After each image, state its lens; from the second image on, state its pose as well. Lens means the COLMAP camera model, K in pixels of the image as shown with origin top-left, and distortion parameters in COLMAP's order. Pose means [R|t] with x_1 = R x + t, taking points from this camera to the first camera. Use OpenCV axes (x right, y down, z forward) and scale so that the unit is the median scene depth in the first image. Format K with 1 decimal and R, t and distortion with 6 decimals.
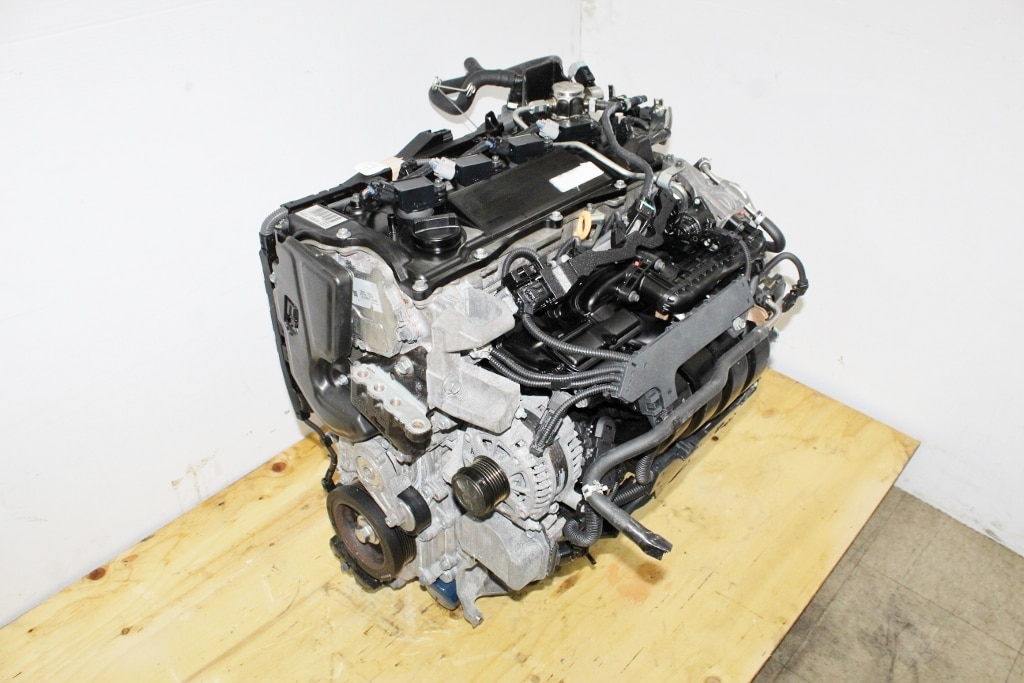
lens RADIAL K [[857.2, 0, 512.0], [0, 857.2, 341.5], [0, 0, 1]] dist [-0.160699, 0.139430]
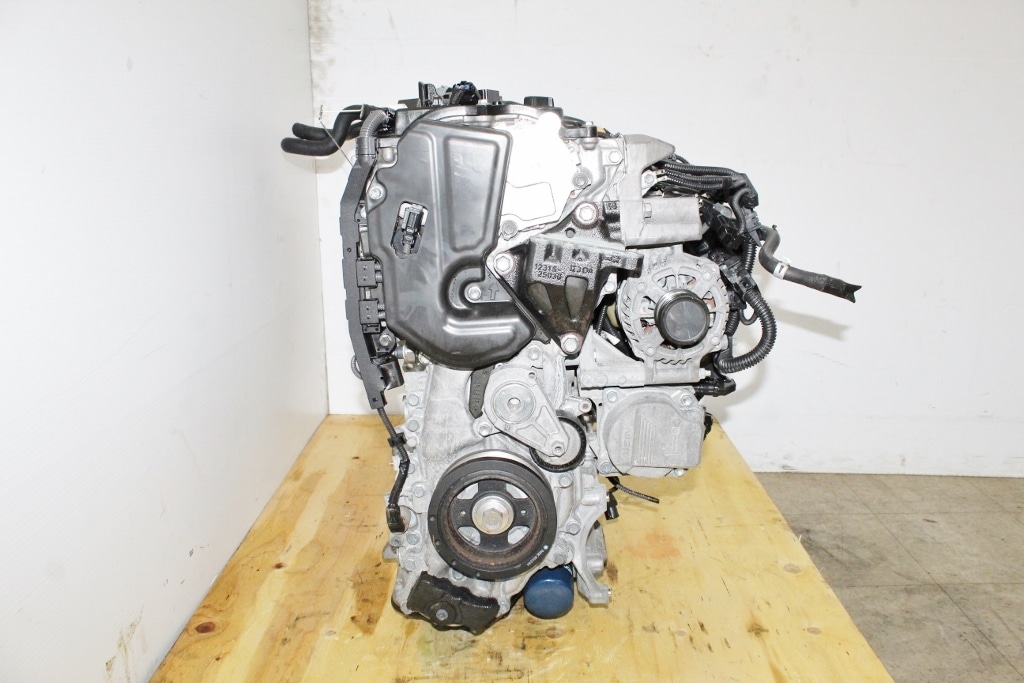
lens RADIAL K [[857.2, 0, 512.0], [0, 857.2, 341.5], [0, 0, 1]] dist [-0.160699, 0.139430]
pose [[0.749193, -0.169776, 0.640224, -0.614517], [0.403140, 0.883814, -0.237384, 0.258565], [-0.525537, 0.435946, 0.730590, 0.291988]]
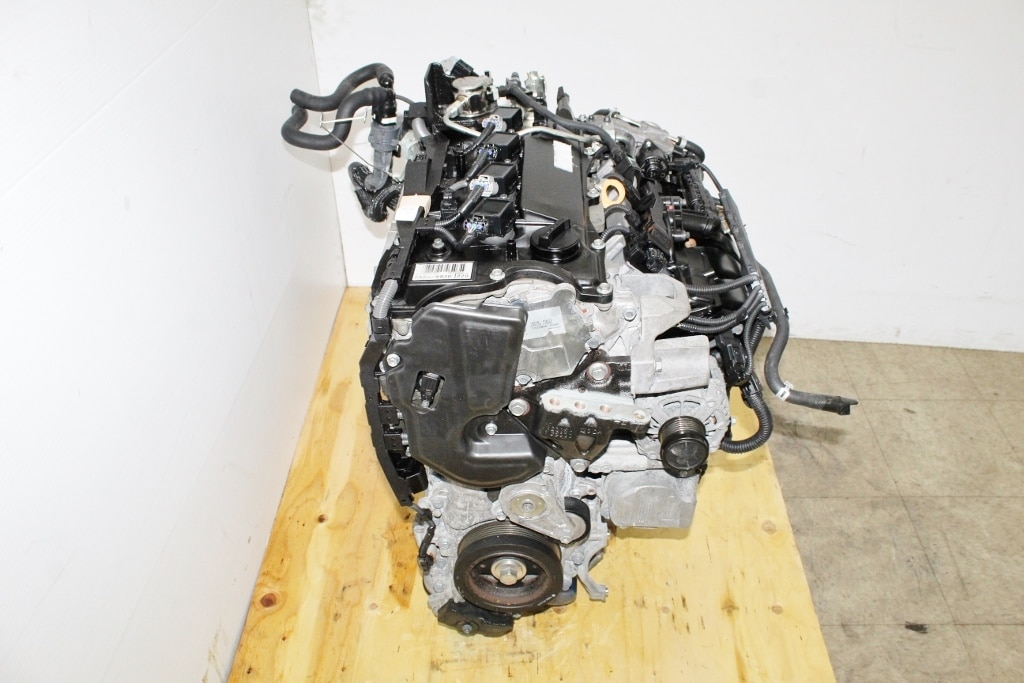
lens RADIAL K [[857.2, 0, 512.0], [0, 857.2, 341.5], [0, 0, 1]] dist [-0.160699, 0.139430]
pose [[0.756672, -0.414974, 0.505217, -0.511291], [0.403051, 0.904515, 0.139293, -0.137165], [-0.514779, 0.098229, 0.851677, 0.140762]]
